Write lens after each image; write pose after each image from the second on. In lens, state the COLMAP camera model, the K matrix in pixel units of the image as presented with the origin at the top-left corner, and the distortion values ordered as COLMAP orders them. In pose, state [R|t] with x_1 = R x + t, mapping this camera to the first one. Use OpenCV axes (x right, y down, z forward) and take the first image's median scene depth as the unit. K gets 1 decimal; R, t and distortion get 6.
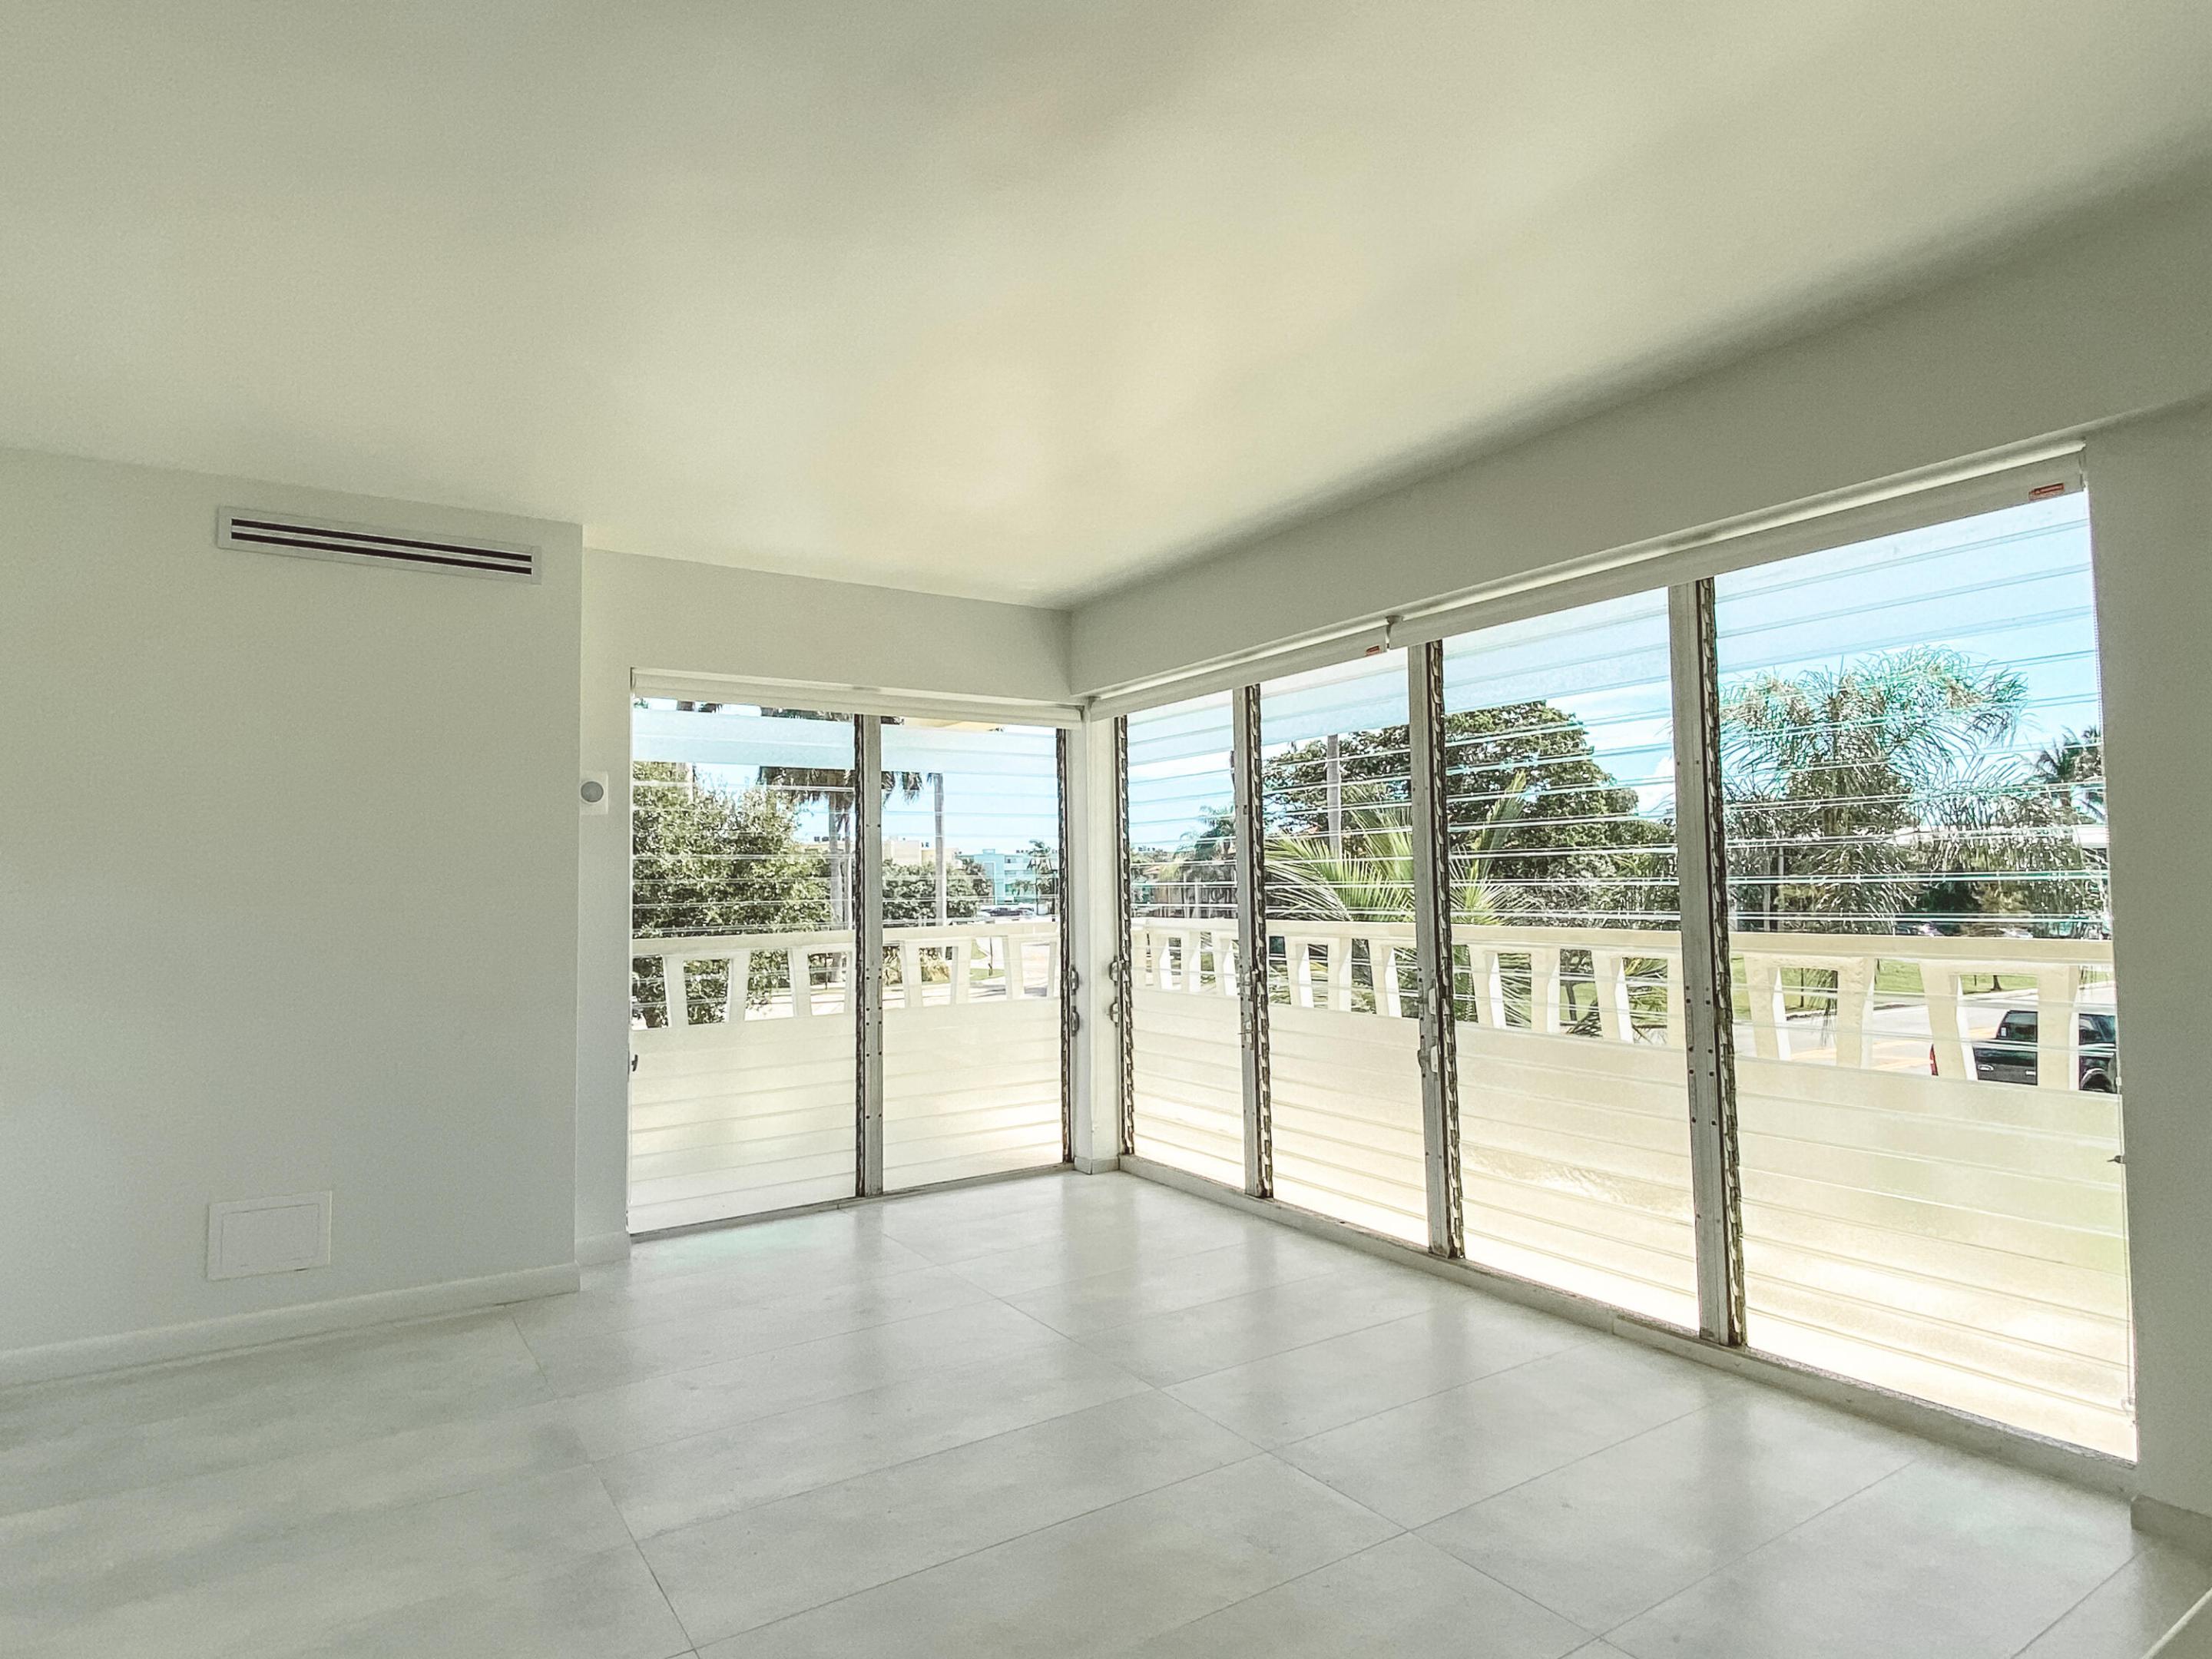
lens RADIAL K [[1158.2, 0, 1126.4], [0, 1158.2, 808.9], [0, 0, 1]] dist [0.008113, 0.000223]
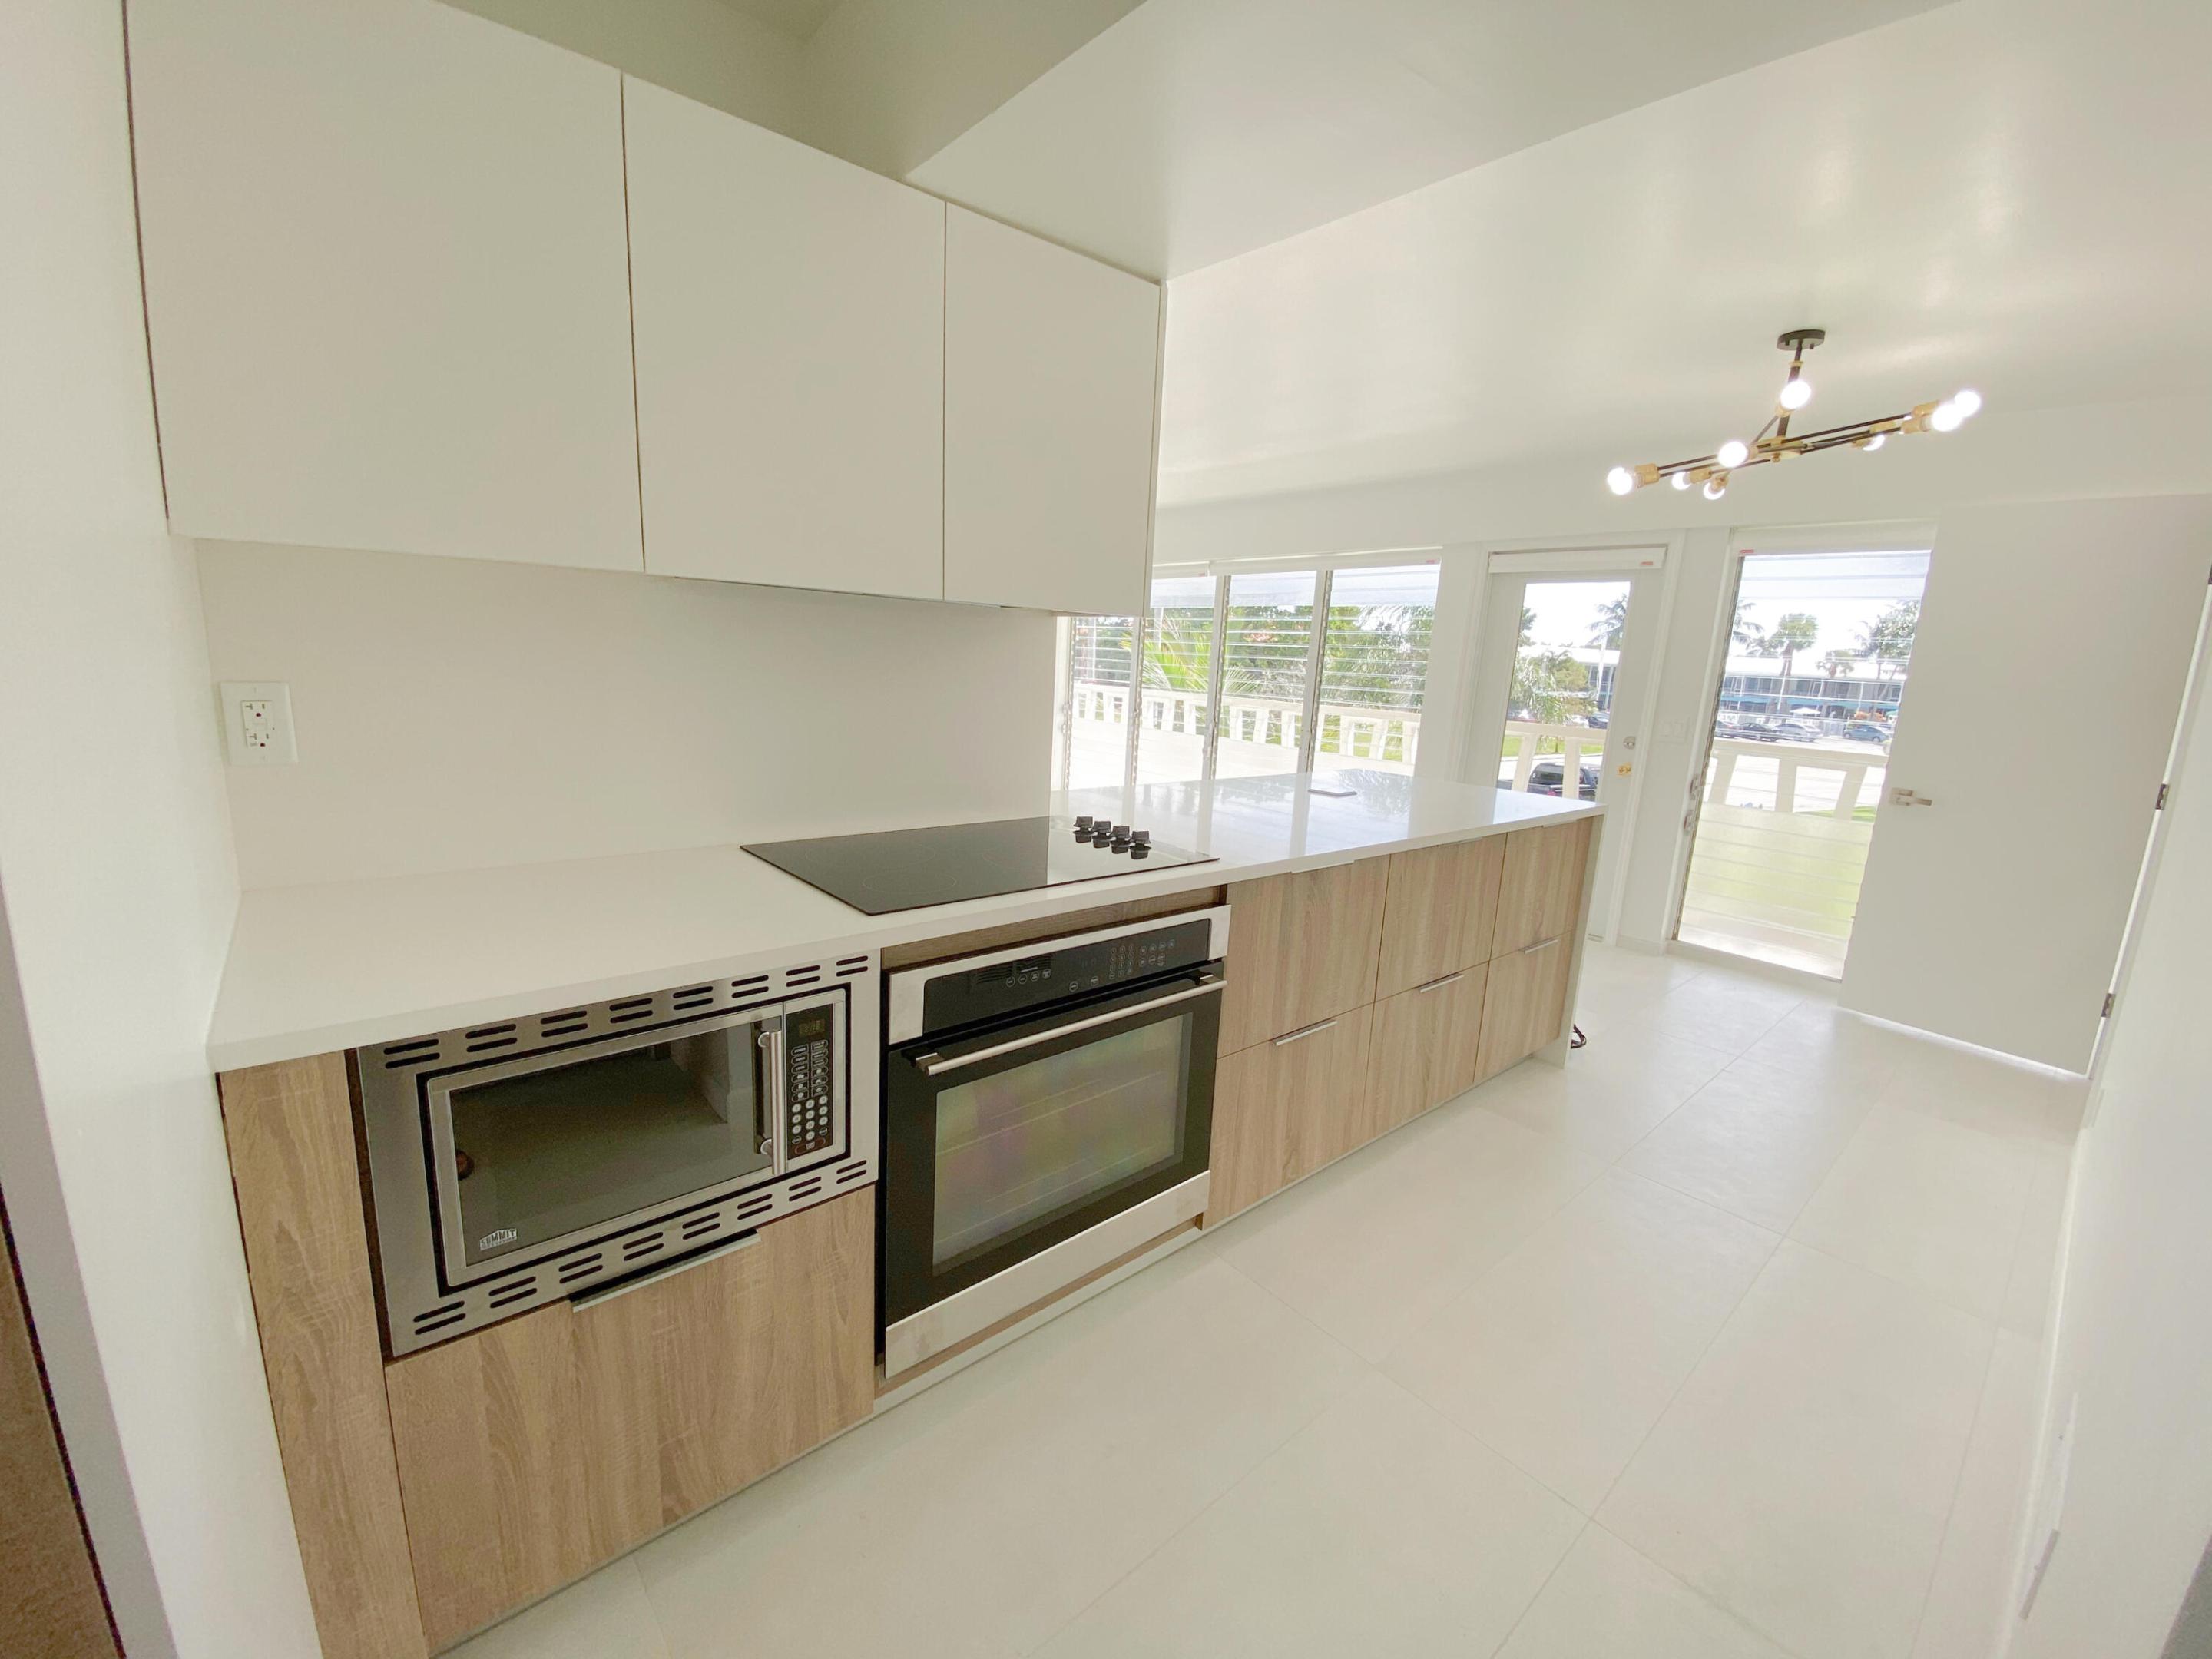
lens RADIAL K [[897.9, 0, 1112.0], [0, 897.9, 819.1], [0, 0, 1]] dist [-0.008443, -0.006726]
pose [[0.990049, 0.042760, 0.134069, -0.165813], [-0.074716, 0.967064, 0.243318, -0.082331], [-0.119249, -0.250914, 0.960636, -0.745078]]
